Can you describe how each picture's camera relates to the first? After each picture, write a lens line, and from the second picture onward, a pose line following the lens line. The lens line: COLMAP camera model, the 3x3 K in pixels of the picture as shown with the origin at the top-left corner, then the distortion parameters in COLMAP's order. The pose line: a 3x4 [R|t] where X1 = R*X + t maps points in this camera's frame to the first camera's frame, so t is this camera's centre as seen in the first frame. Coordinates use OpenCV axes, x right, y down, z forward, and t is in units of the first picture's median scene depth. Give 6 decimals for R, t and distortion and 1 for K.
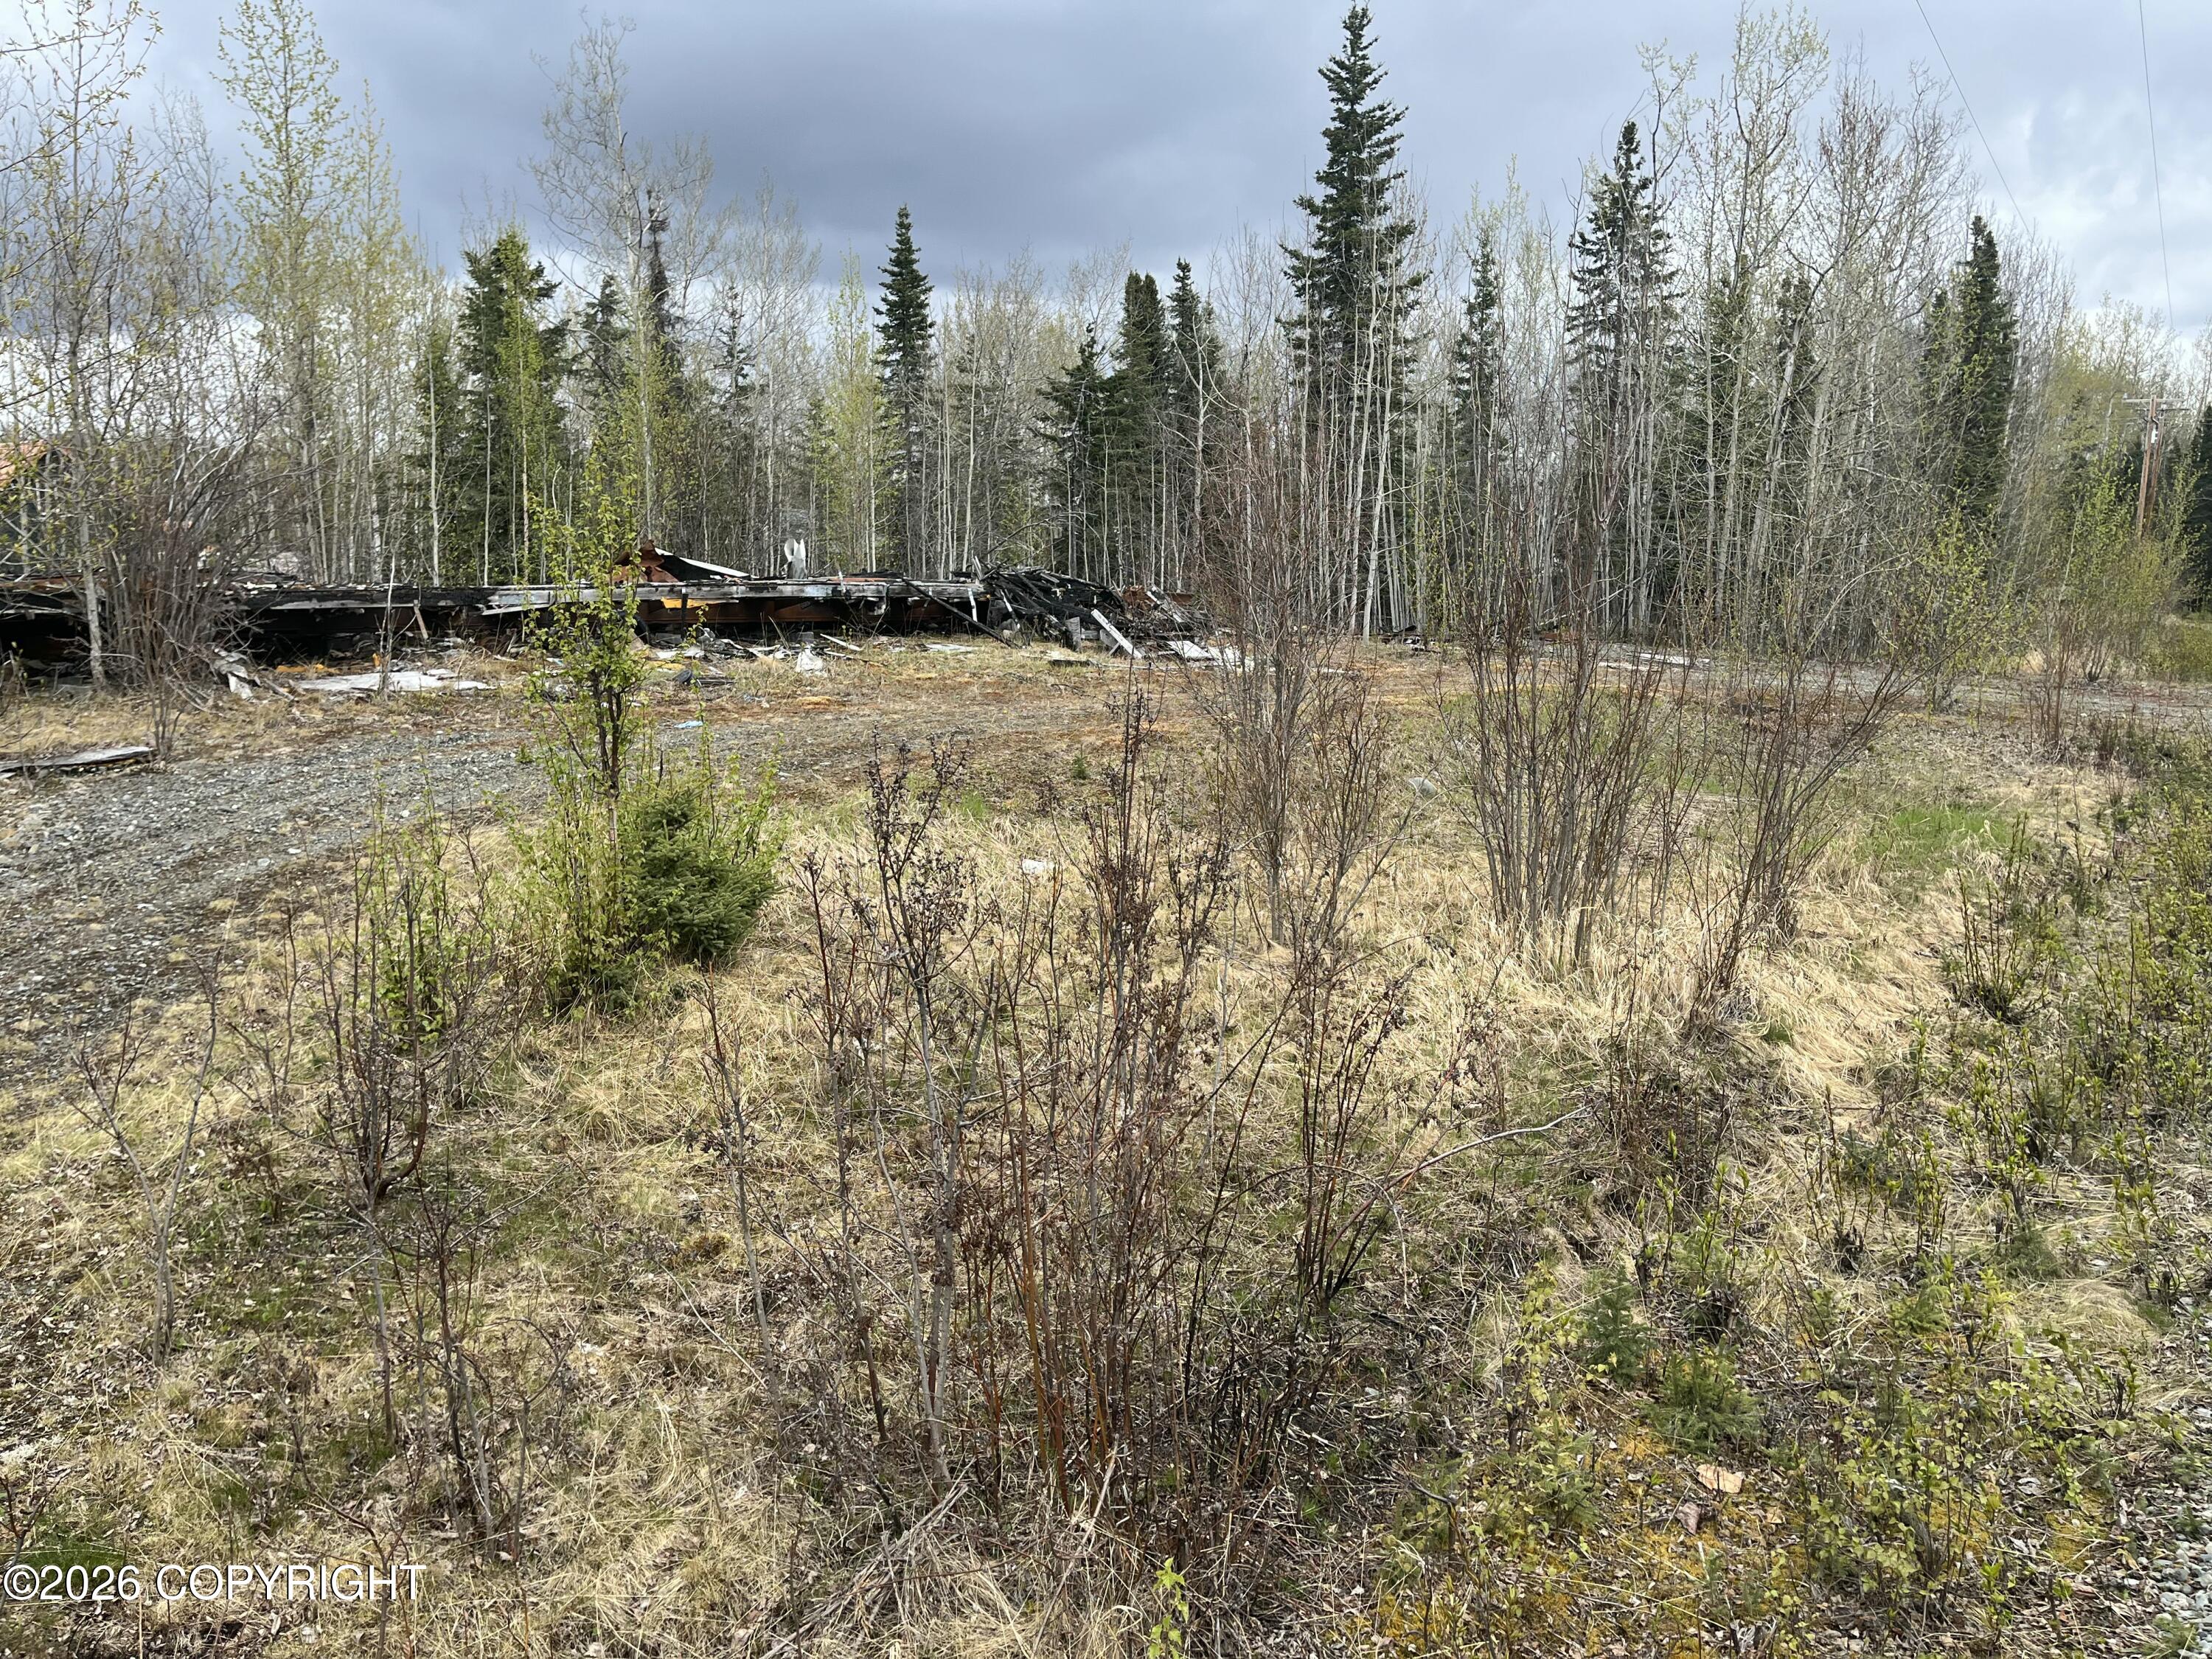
lens RADIAL K [[1663.3, 0, 1128.4], [0, 1663.3, 839.4], [0, 0, 1]] dist [0.072604, -0.093940]
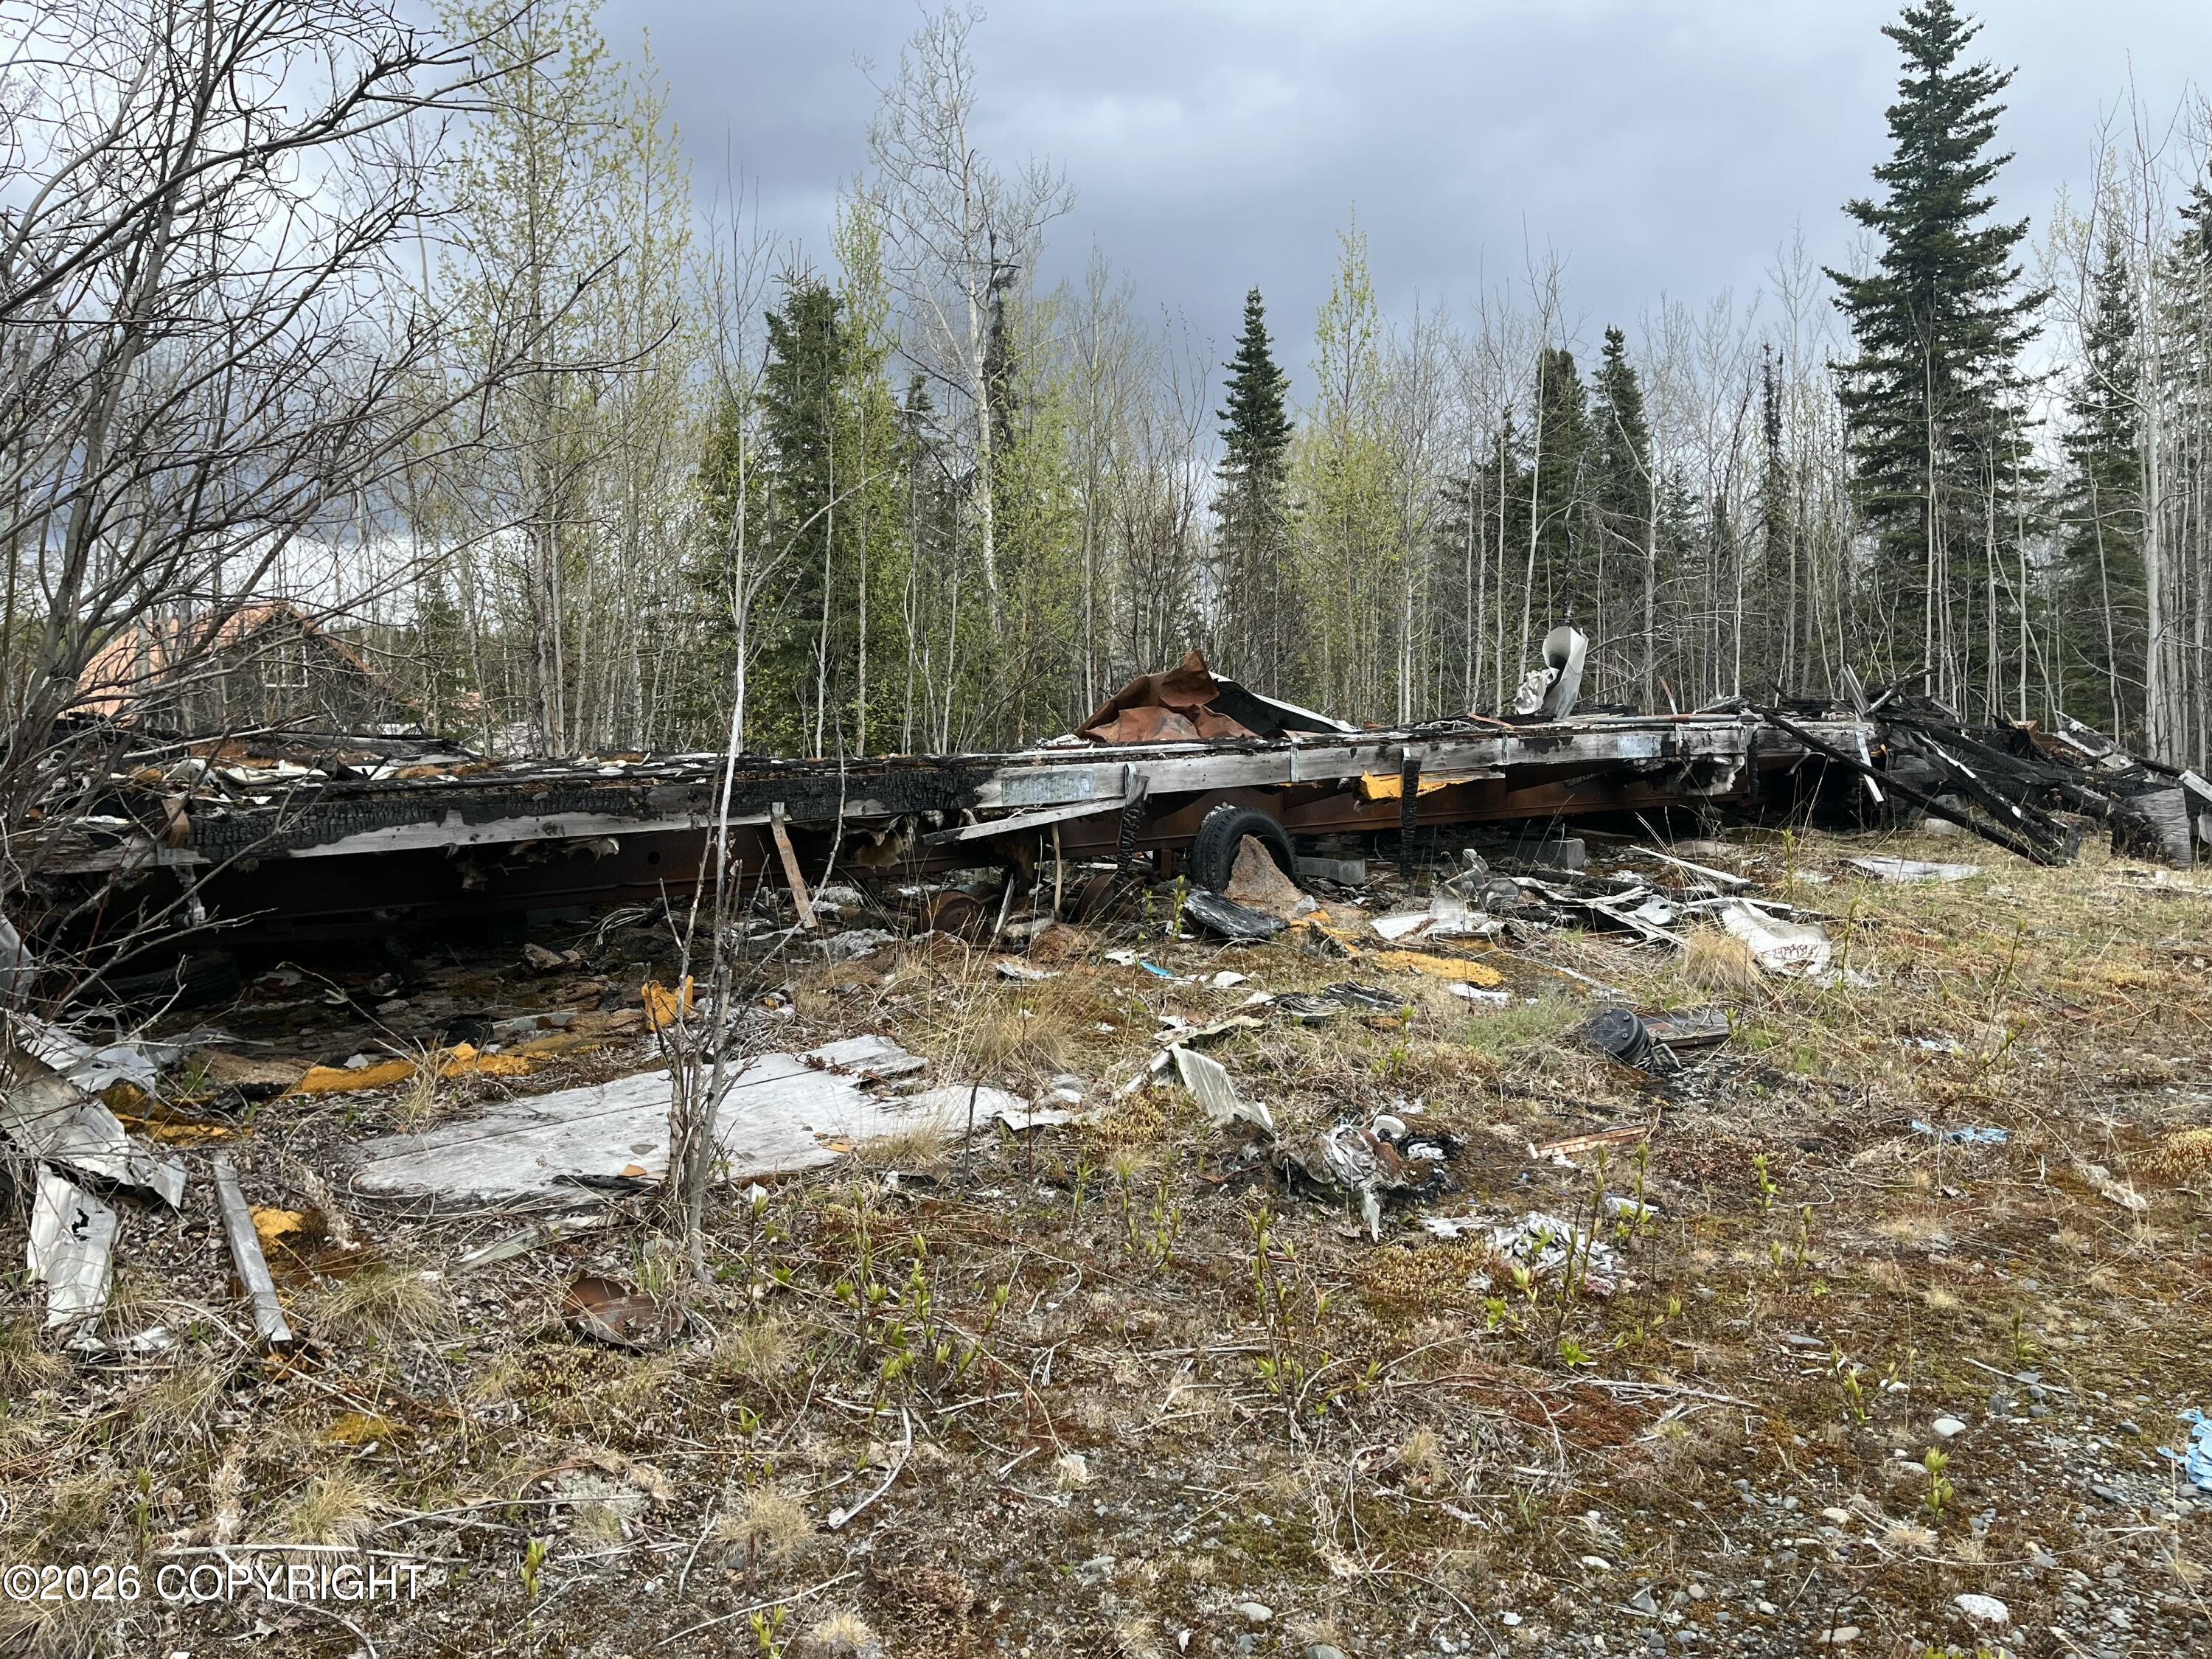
lens RADIAL K [[1663.3, 0, 1122.7], [0, 1663.3, 826.0], [0, 0, 1]] dist [0.072604, -0.093940]
pose [[0.991007, -0.017887, -0.132606, -0.355381], [0.004344, 0.994803, -0.101723, -0.118338], [0.133737, 0.100232, 0.985935, 0.782621]]
